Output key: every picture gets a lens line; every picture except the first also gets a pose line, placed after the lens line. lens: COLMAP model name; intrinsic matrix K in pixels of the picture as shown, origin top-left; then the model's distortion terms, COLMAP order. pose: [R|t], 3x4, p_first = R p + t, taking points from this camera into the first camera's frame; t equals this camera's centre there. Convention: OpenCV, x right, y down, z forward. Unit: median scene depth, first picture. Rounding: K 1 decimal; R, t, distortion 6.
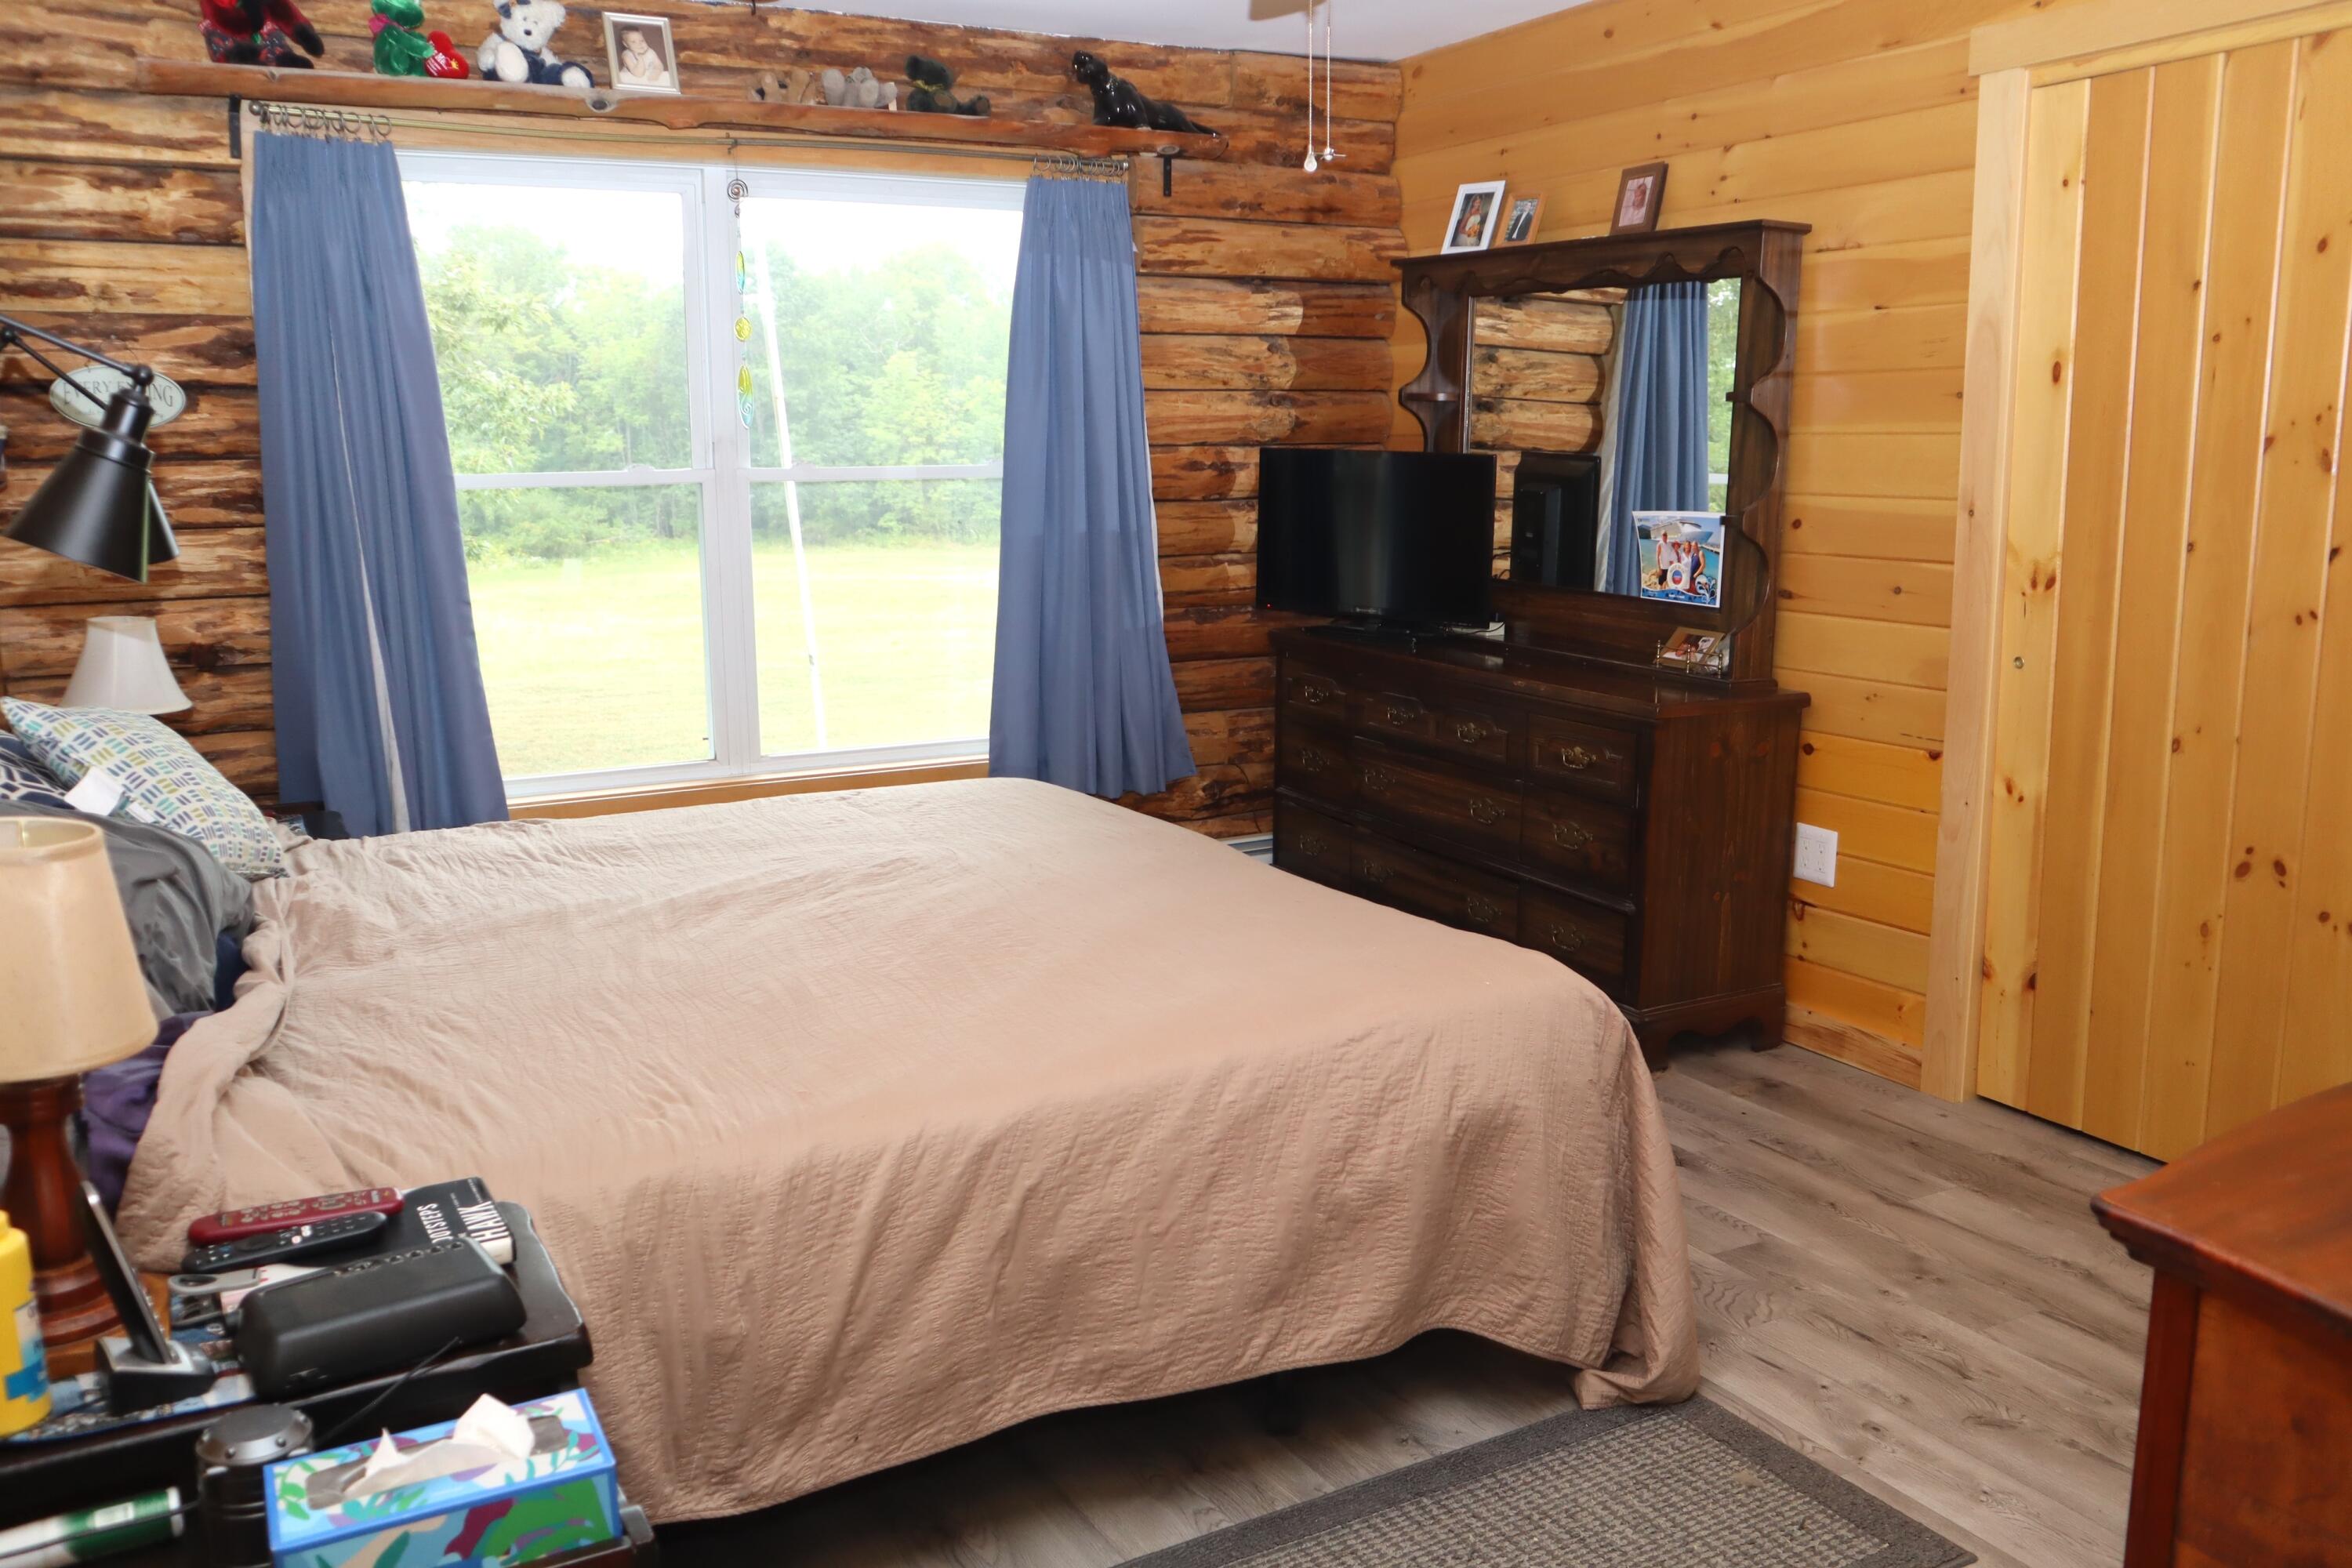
lens RADIAL K [[1911.0, 0, 1173.6], [0, 1911.0, 786.3], [0, 0, 1]] dist [-0.049339, 0.027074]
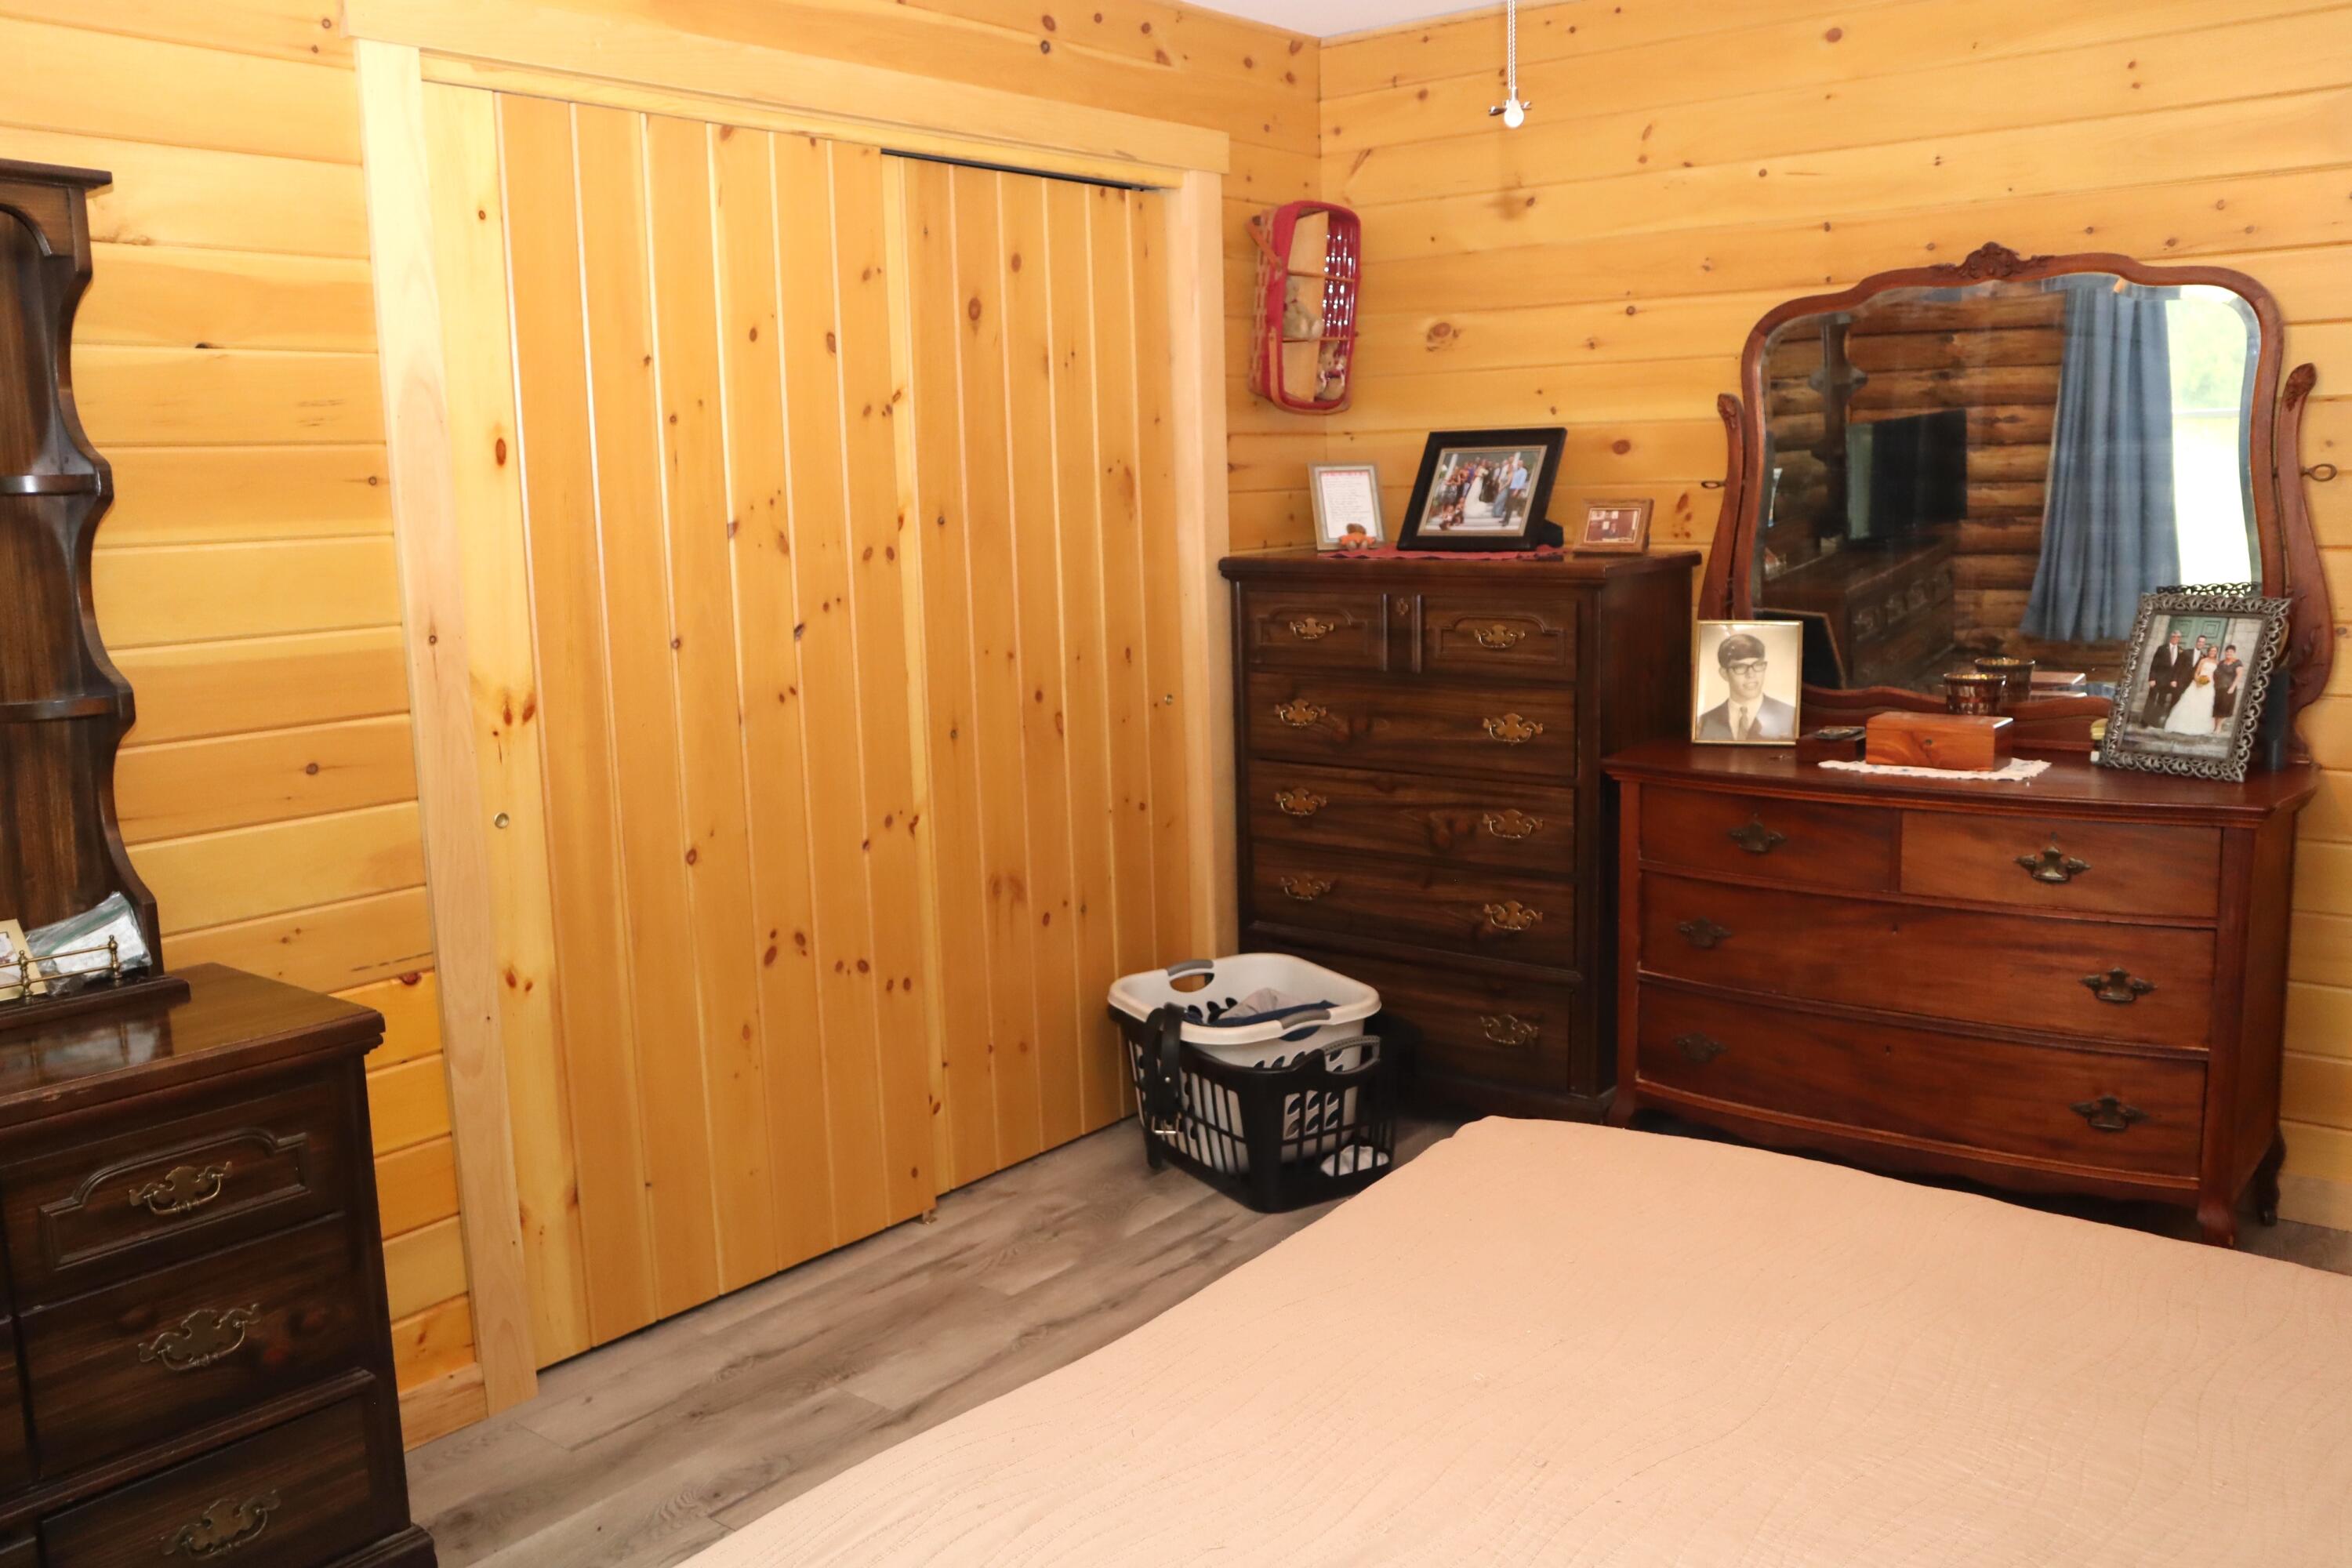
lens RADIAL K [[1911.0, 0, 1174.8], [0, 1911.0, 779.4], [0, 0, 1]] dist [-0.049339, 0.027074]
pose [[-0.389889, -0.126625, 0.912114, -0.388054], [0.193626, 0.957084, 0.215635, -0.203632], [-0.900275, 0.260683, -0.348639, 1.053849]]
